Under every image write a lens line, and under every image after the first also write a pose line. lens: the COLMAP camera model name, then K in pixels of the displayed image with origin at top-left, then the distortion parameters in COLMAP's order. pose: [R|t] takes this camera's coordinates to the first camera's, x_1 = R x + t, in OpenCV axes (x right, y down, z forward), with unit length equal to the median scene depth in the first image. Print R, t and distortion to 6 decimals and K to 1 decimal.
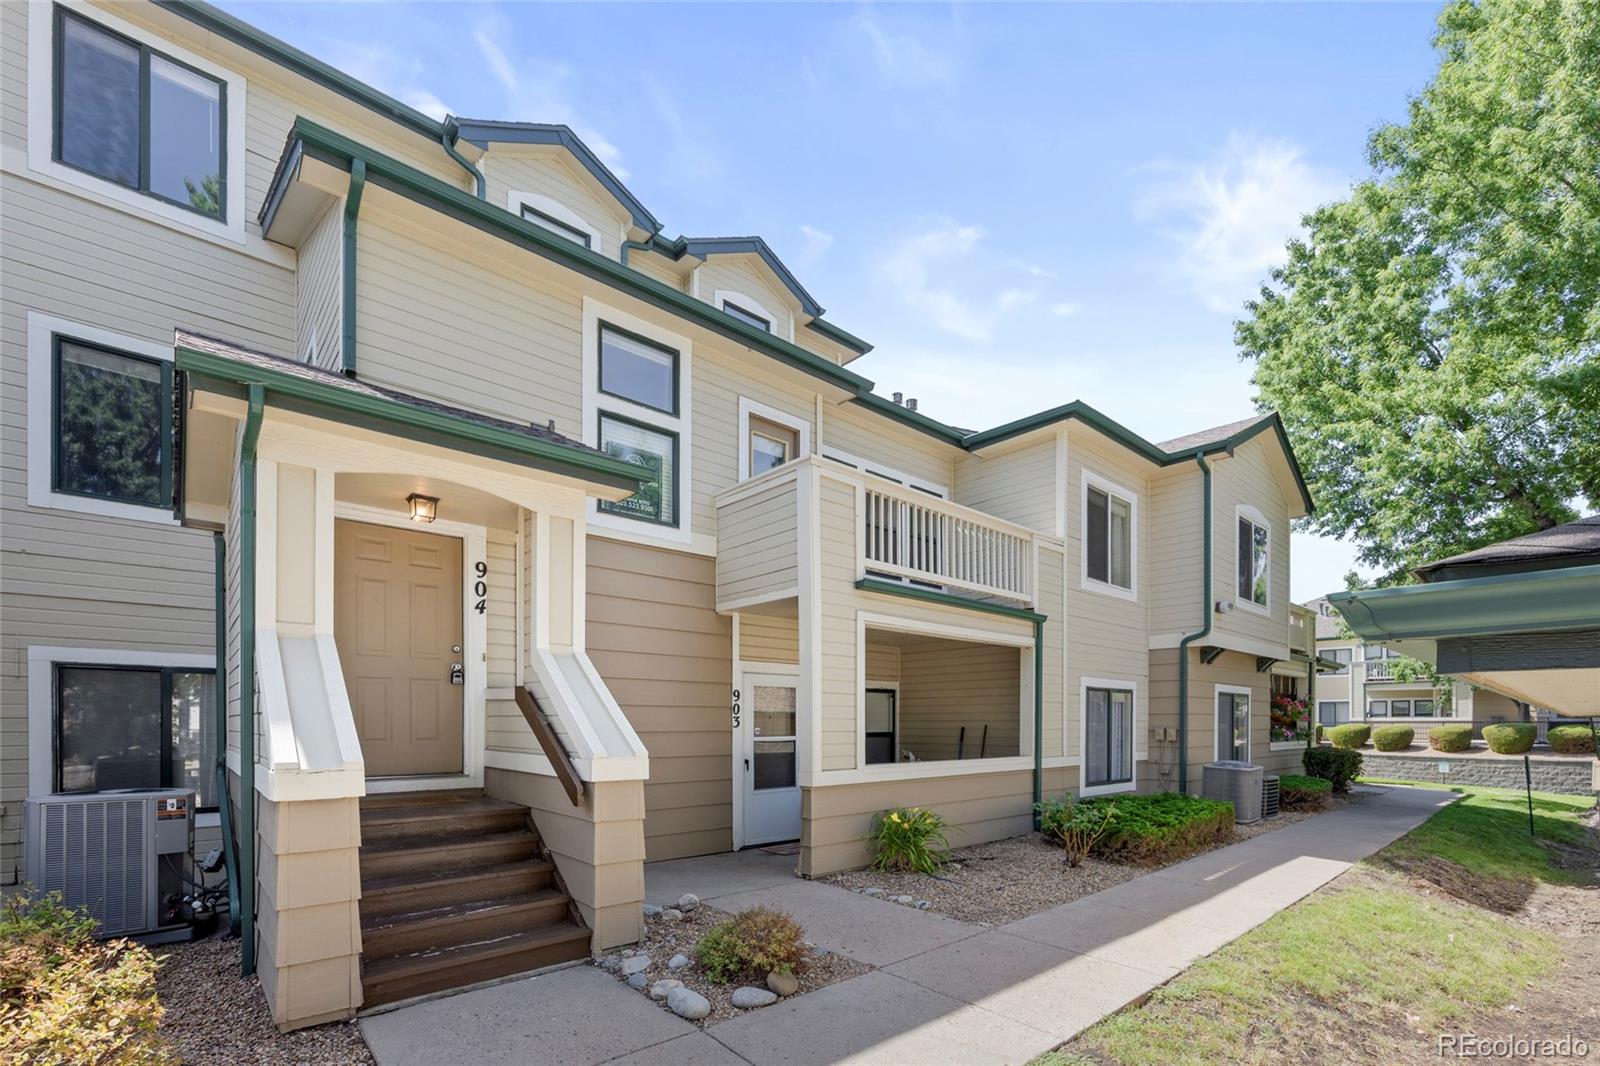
lens RADIAL K [[764.8, 0, 808.9], [0, 764.8, 530.0], [0, 0, 1]] dist [-0.009322, 0.000322]
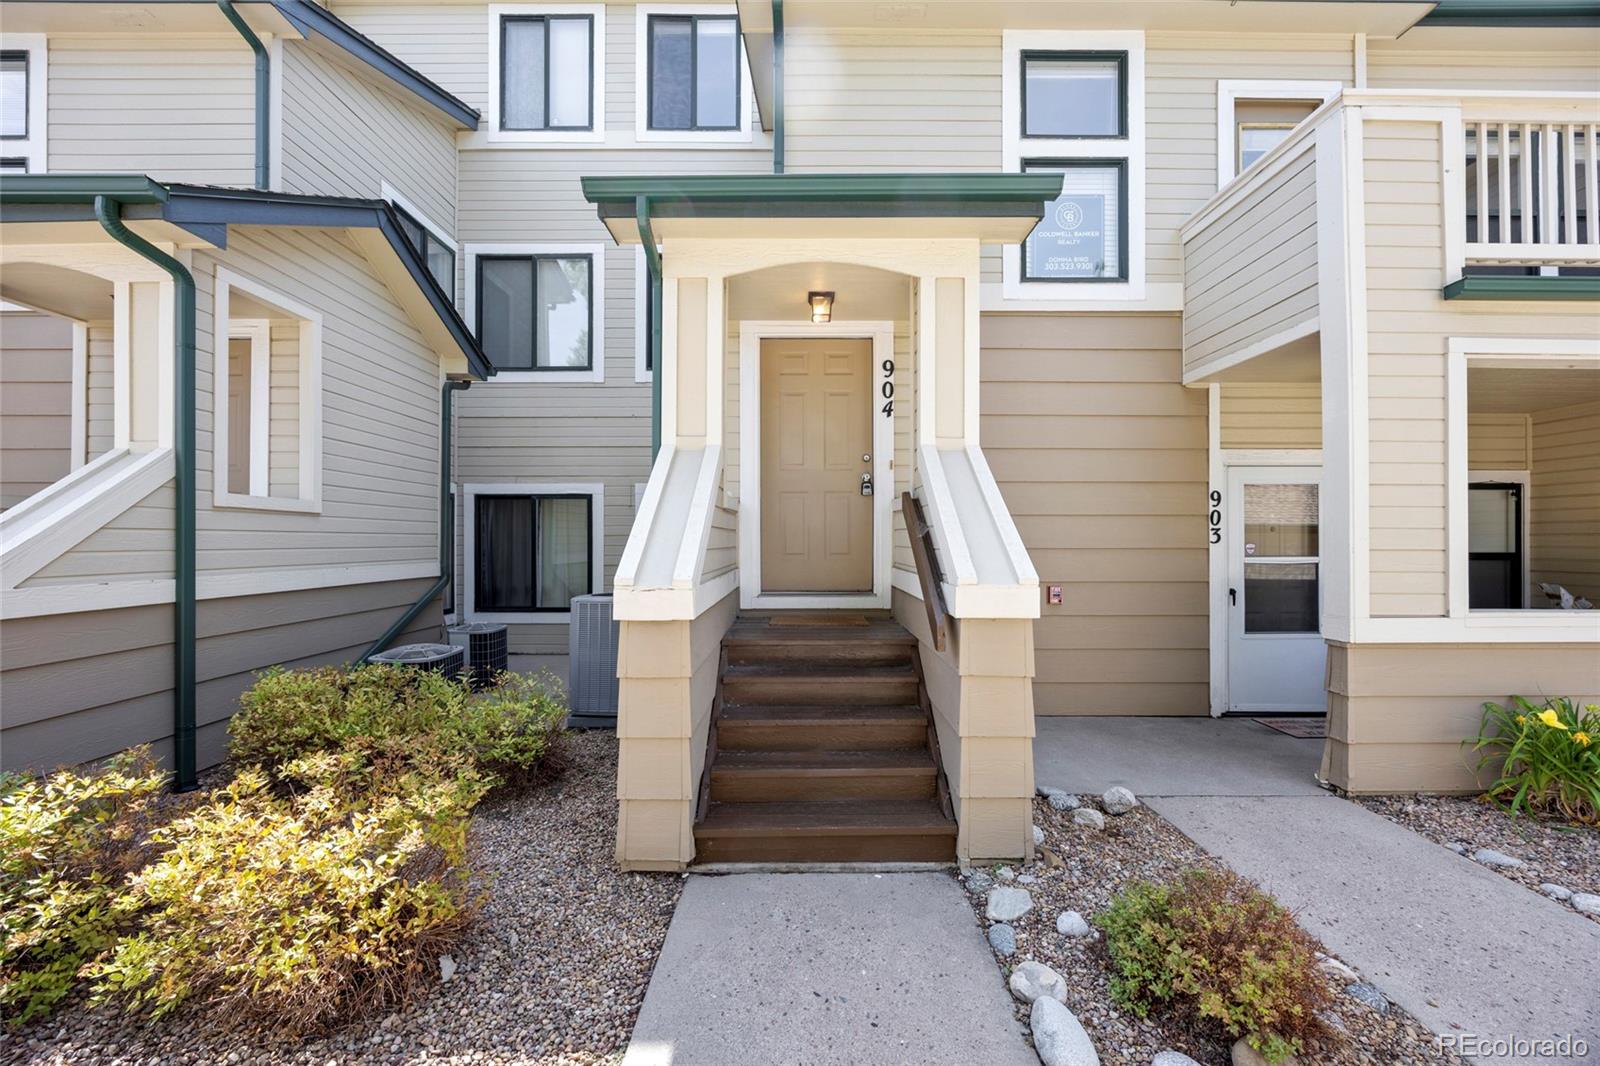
lens RADIAL K [[764.8, 0, 808.9], [0, 764.8, 530.0], [0, 0, 1]] dist [-0.009322, 0.000322]
pose [[0.817303, -0.004629, -0.576190, 0.001746], [0.137189, 0.972775, 0.186782, 0.072418], [0.559639, -0.231704, 0.795687, 0.267634]]
